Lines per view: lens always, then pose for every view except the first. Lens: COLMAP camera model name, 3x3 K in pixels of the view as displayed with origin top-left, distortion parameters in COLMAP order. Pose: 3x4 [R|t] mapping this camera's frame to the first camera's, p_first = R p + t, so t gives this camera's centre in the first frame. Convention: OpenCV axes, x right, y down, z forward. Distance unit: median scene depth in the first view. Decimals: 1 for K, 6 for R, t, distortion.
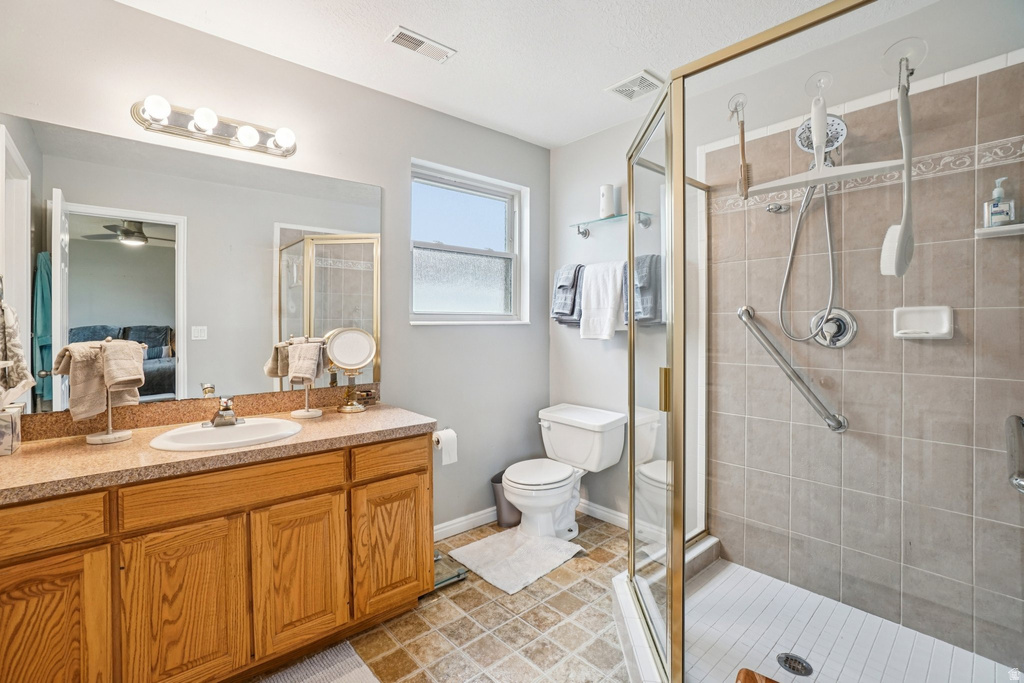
lens RADIAL K [[456.0, 0, 512.0], [0, 456.0, 341.5], [0, 0, 1]] dist [-0.000878, 0.000391]
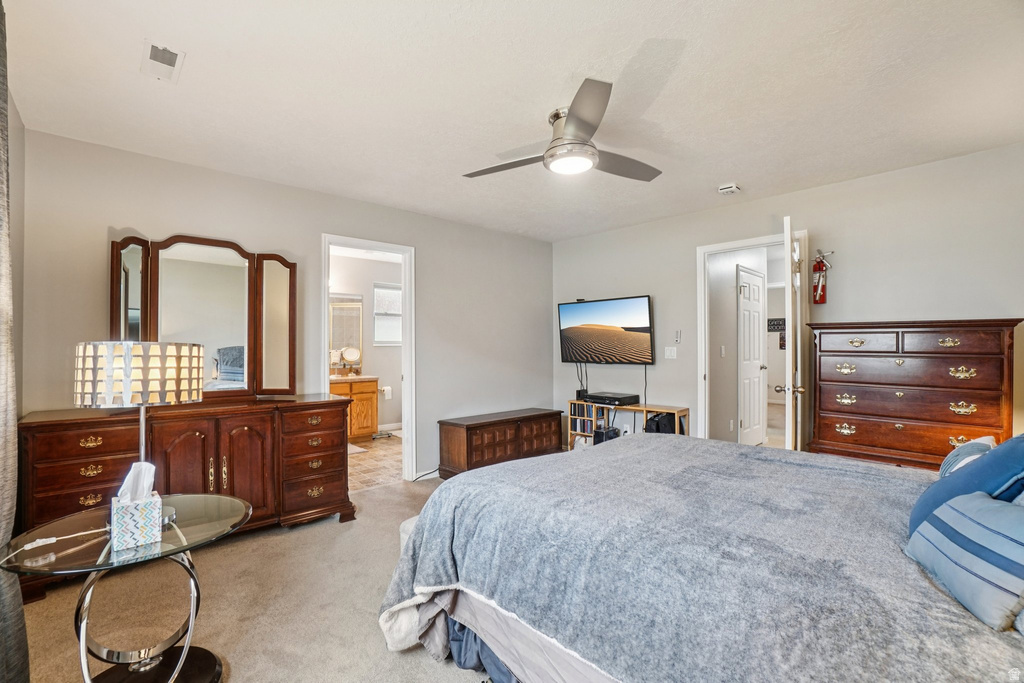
lens RADIAL K [[456.0, 0, 512.0], [0, 456.0, 341.5], [0, 0, 1]] dist [-0.000878, 0.000391]
pose [[0.999848, 0.001855, 0.017357, 0.610679], [-0.001208, 0.999308, -0.037187, 0.041694], [-0.017414, 0.037161, 0.999158, -1.894831]]
